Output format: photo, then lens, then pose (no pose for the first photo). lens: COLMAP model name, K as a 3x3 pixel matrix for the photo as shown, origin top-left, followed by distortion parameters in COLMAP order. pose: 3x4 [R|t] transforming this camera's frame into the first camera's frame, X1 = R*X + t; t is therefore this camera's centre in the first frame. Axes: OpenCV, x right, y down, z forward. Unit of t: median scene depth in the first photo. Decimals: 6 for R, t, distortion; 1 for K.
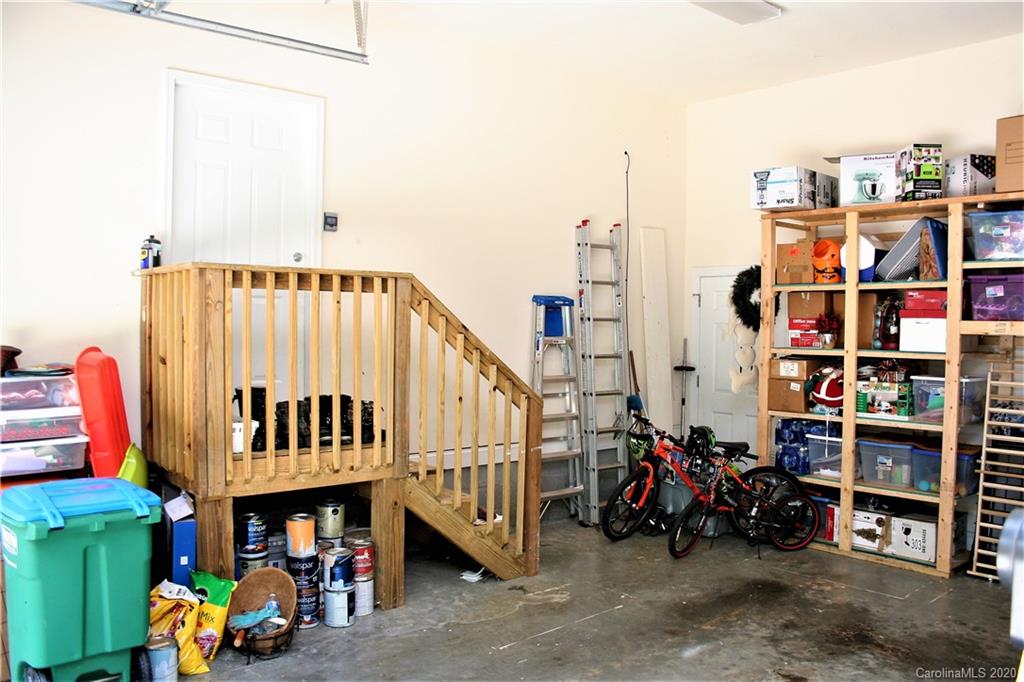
lens RADIAL K [[851.9, 0, 516.7], [0, 851.9, 341.3], [0, 0, 1]] dist [-0.147259, 0.118634]
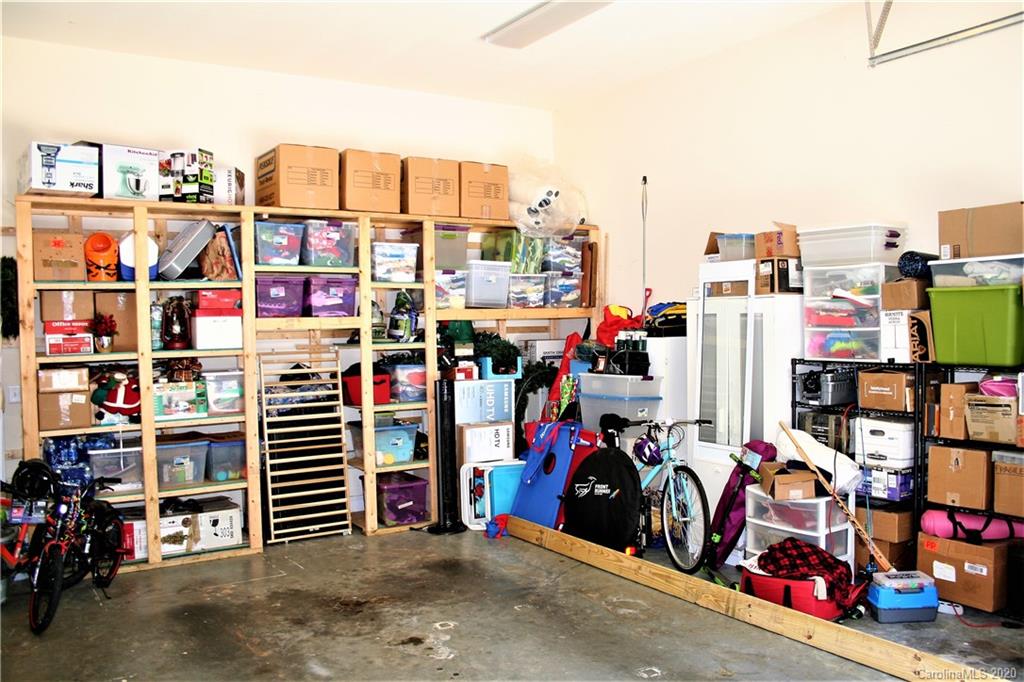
lens RADIAL K [[851.9, 0, 518.0], [0, 851.9, 345.2], [0, 0, 1]] dist [-0.147259, 0.118634]
pose [[0.129377, -0.043513, 0.990640, -0.496893], [0.046008, 0.998224, 0.037837, -0.014159], [-0.990528, 0.040682, 0.131149, 0.471021]]
